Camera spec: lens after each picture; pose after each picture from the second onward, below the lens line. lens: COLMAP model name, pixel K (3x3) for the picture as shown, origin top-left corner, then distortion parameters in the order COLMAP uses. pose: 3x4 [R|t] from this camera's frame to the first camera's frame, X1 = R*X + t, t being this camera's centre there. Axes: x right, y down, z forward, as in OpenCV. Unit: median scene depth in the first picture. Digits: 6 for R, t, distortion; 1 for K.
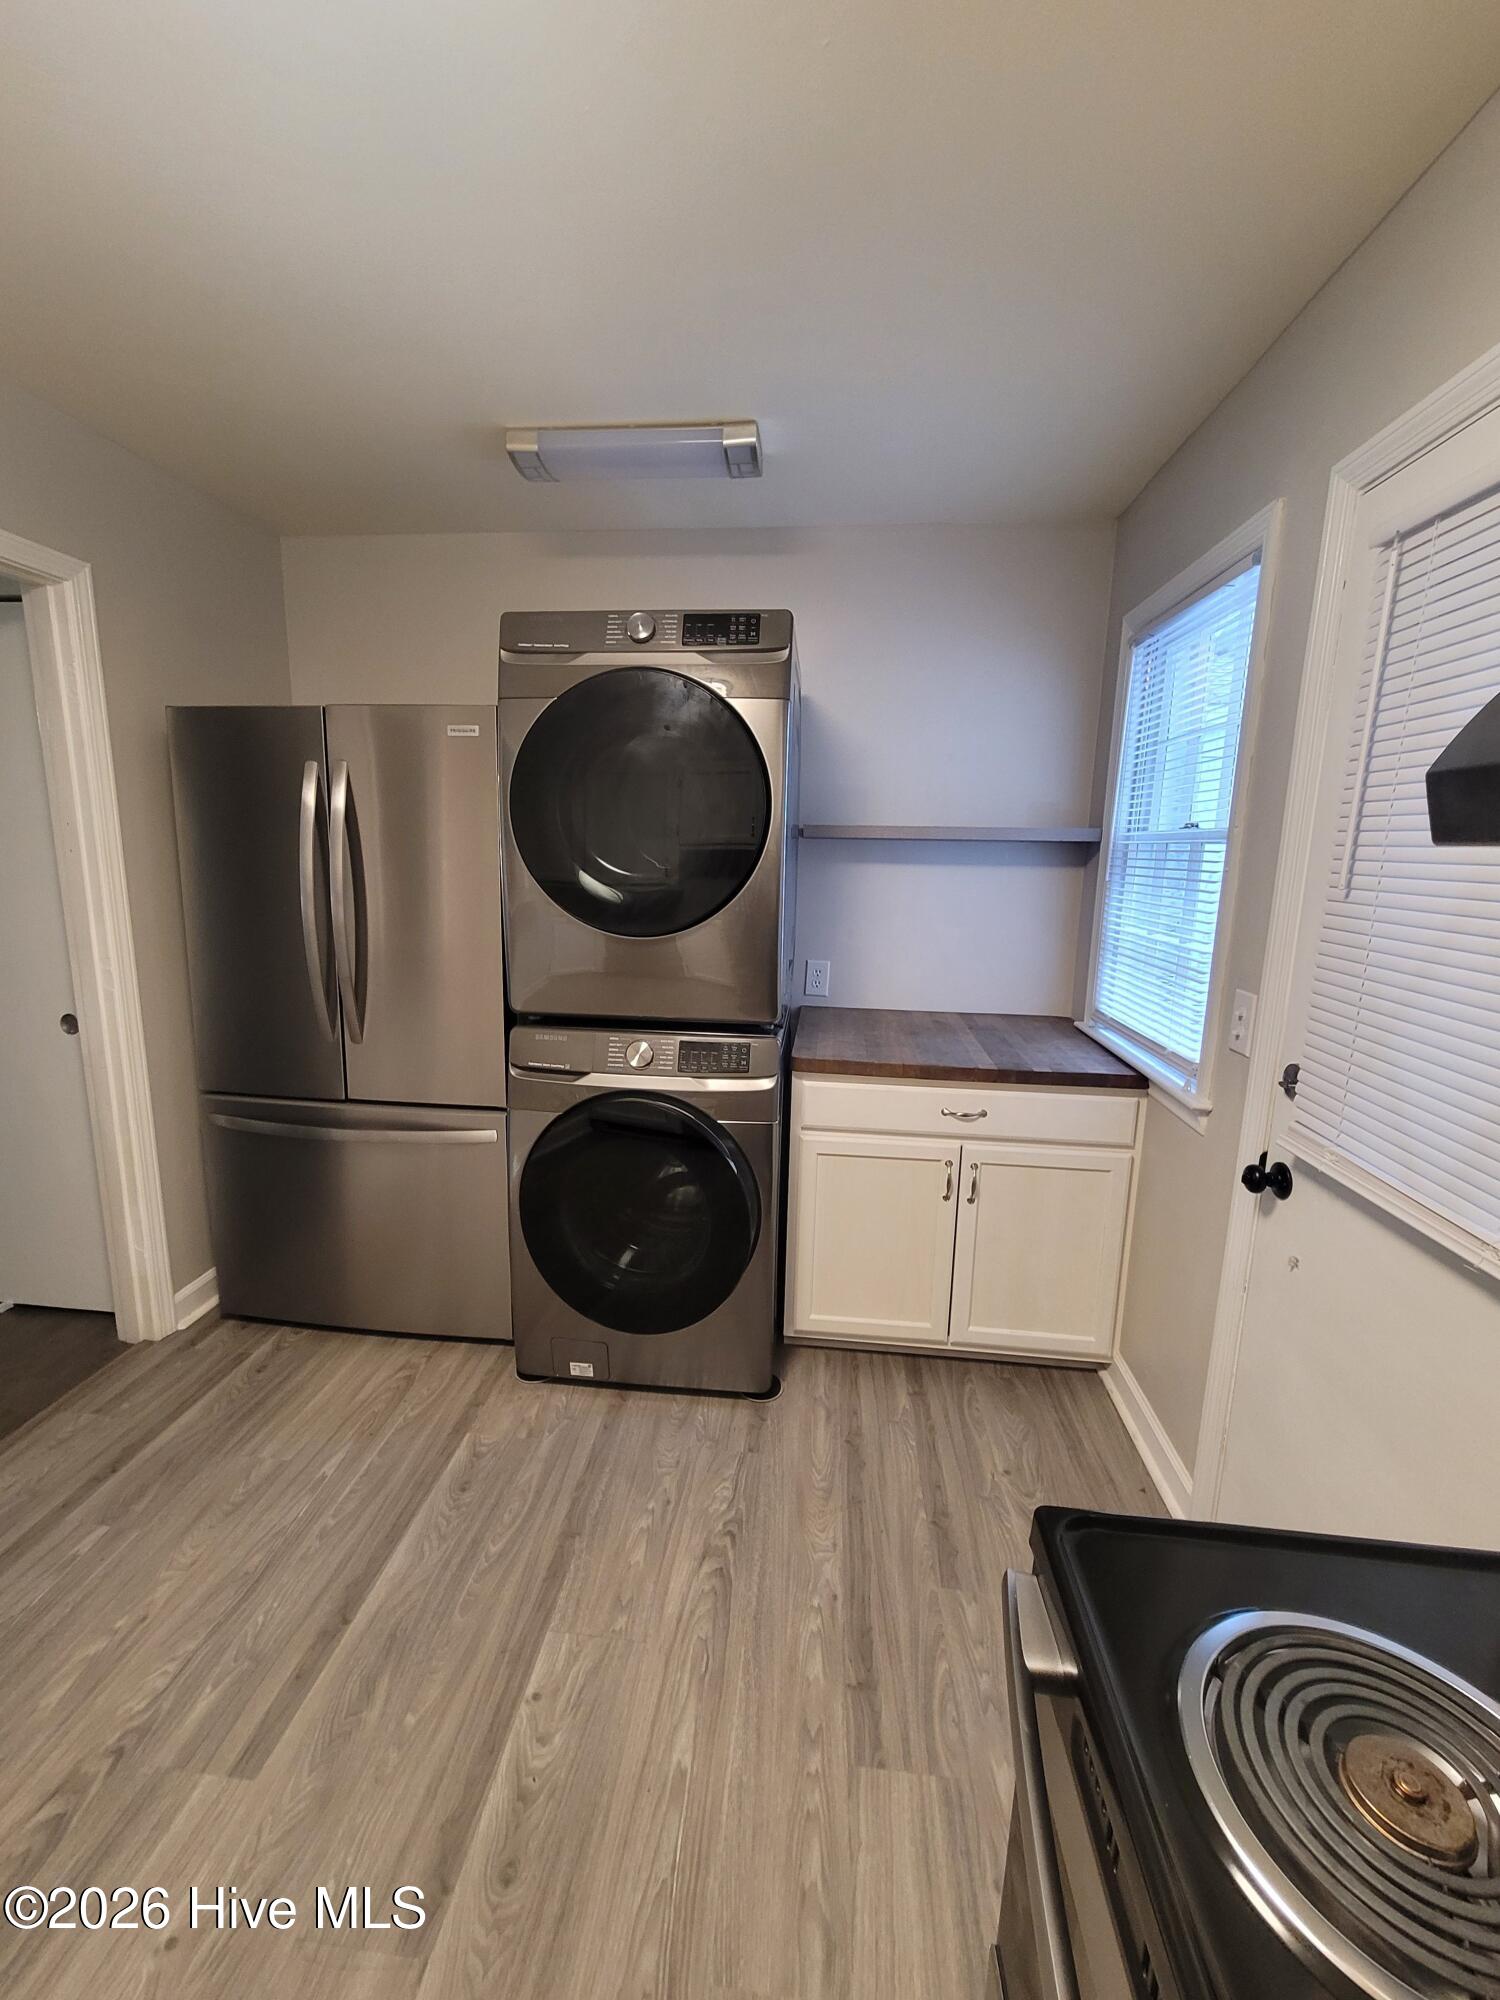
lens RADIAL K [[816.0, 0, 740.2], [0, 816.0, 997.6], [0, 0, 1]] dist [0.000690, 0.000206]
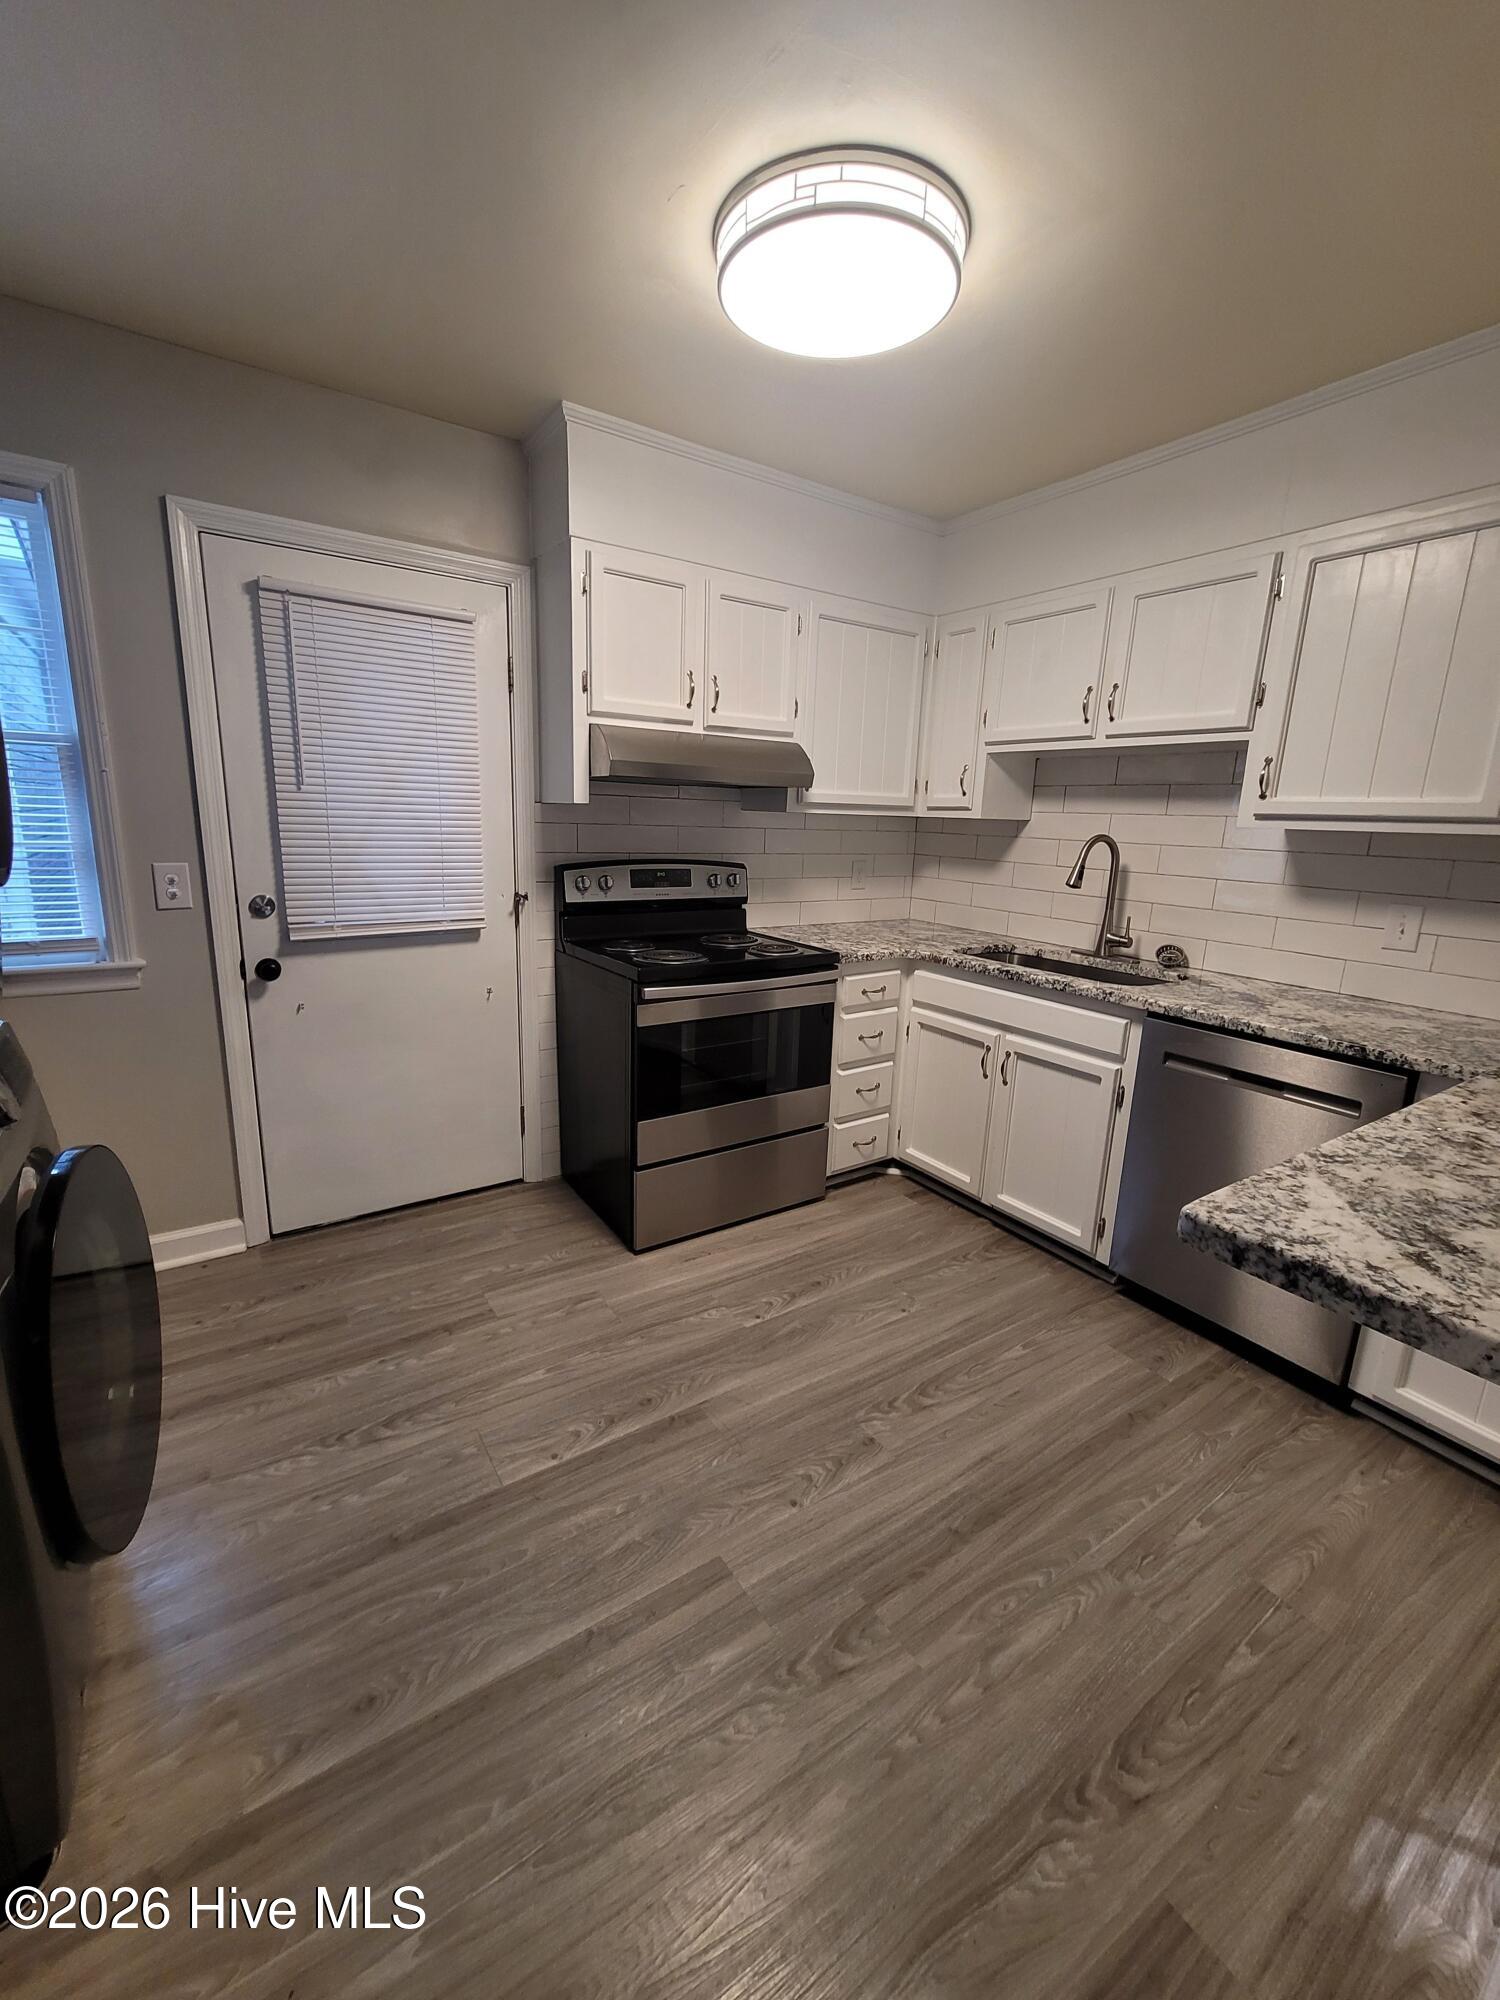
lens RADIAL K [[816.0, 0, 740.2], [0, 816.0, 997.6], [0, 0, 1]] dist [0.000690, 0.000206]
pose [[-0.635578, -0.208801, 0.743265, -1.239264], [0.092271, 0.935288, 0.341647, -0.208399], [-0.766503, 0.285725, -0.575183, 1.327077]]
